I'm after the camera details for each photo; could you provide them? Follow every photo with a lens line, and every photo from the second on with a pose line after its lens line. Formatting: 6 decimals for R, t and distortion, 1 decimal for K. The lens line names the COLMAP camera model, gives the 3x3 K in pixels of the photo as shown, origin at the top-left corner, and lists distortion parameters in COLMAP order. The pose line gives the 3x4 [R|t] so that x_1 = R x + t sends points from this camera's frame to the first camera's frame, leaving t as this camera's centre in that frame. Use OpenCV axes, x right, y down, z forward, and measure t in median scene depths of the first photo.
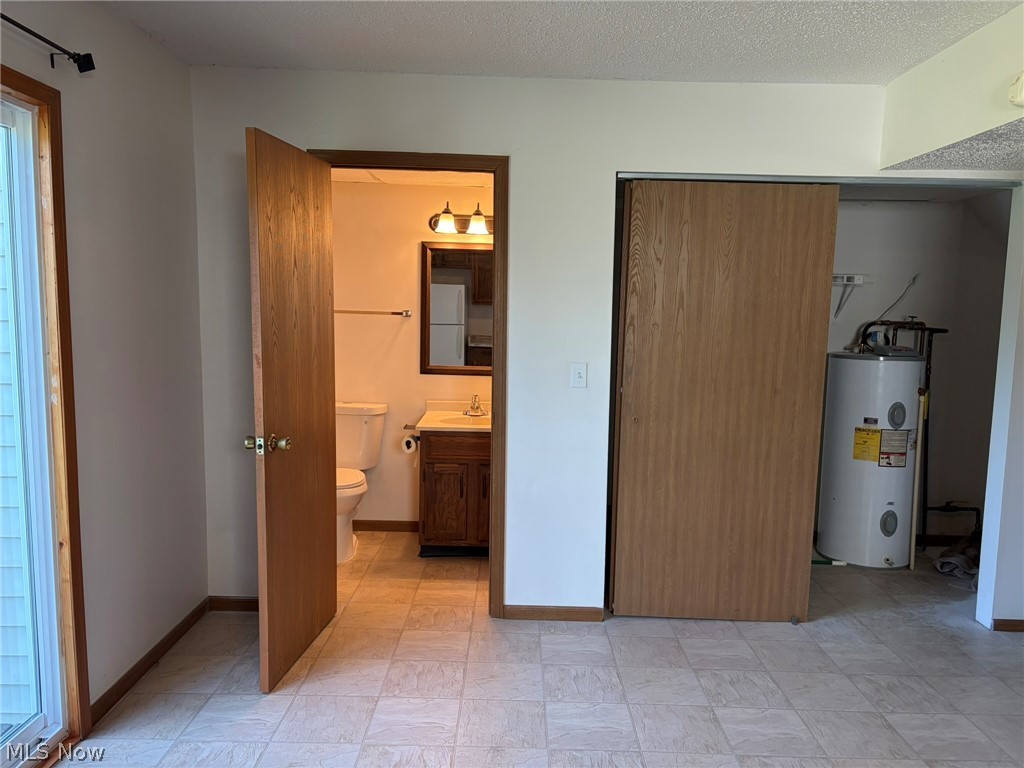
lens RADIAL K [[778.0, 0, 514.8], [0, 778.0, 390.8], [0, 0, 1]] dist [0.065856, -0.071332]
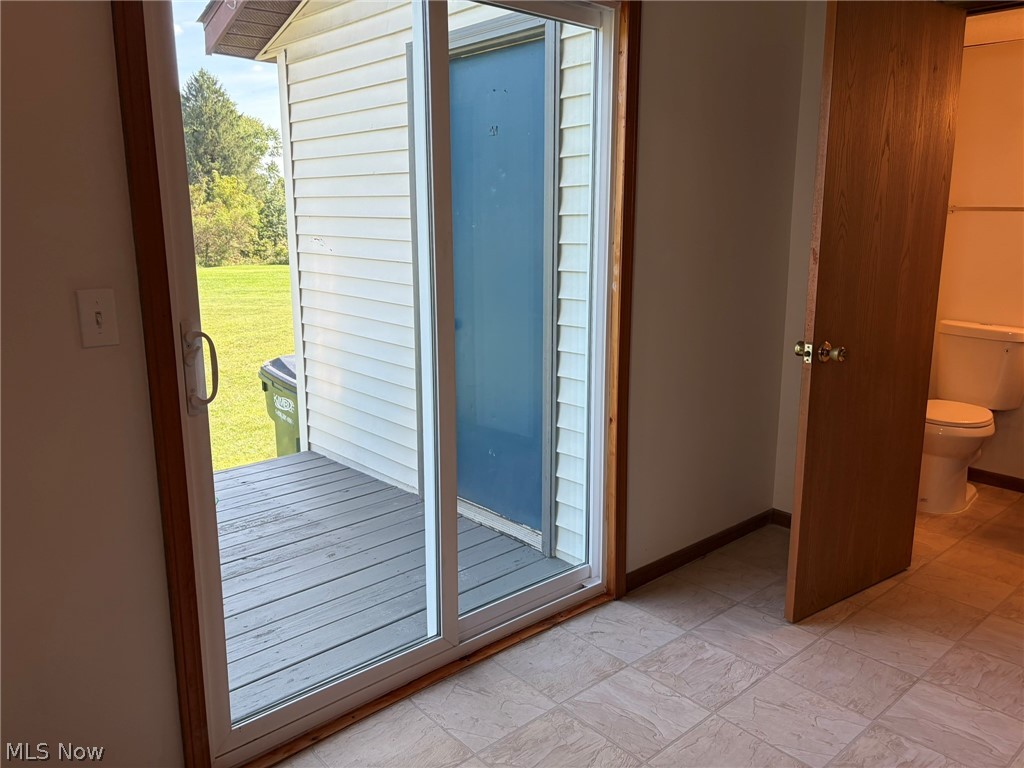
lens RADIAL K [[778.0, 0, 510.1], [0, 778.0, 376.5], [0, 0, 1]] dist [0.065856, -0.071332]
pose [[0.665403, 0.128601, -0.735323, 0.105739], [-0.069616, 0.991446, 0.110398, 0.021741], [0.743231, -0.022269, 0.668664, 0.152595]]
